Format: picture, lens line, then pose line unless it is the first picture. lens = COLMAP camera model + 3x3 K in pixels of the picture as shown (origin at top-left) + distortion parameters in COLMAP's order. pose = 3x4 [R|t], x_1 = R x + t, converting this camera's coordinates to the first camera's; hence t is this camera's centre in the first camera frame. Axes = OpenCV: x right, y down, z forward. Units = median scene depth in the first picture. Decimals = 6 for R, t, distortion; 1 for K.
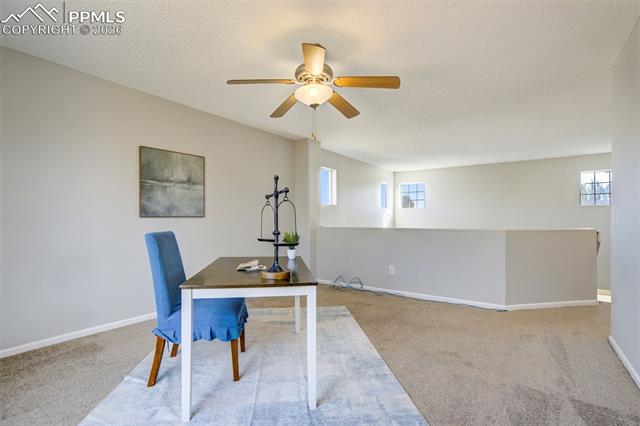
lens RADIAL K [[294.5, 0, 328.3], [0, 294.5, 216.0], [0, 0, 1]] dist [-0.001870, 0.000200]
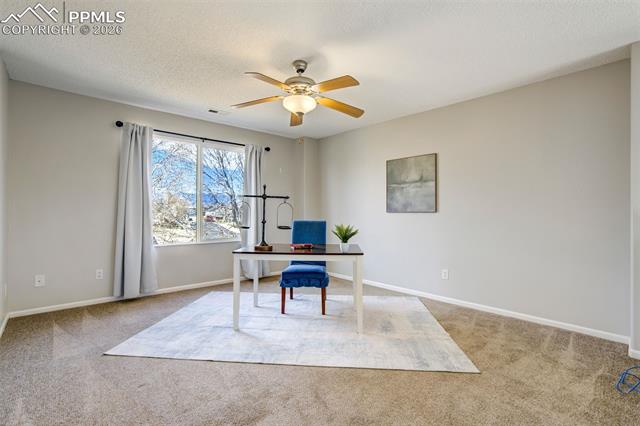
lens RADIAL K [[294.5, 0, 328.3], [0, 294.5, 216.0], [0, 0, 1]] dist [-0.001870, 0.000200]
pose [[-0.188402, 0.013234, -0.982003, 0.711152], [0.000136, 0.999910, 0.013449, 0.003017], [0.982092, 0.002400, -0.188387, 0.895721]]
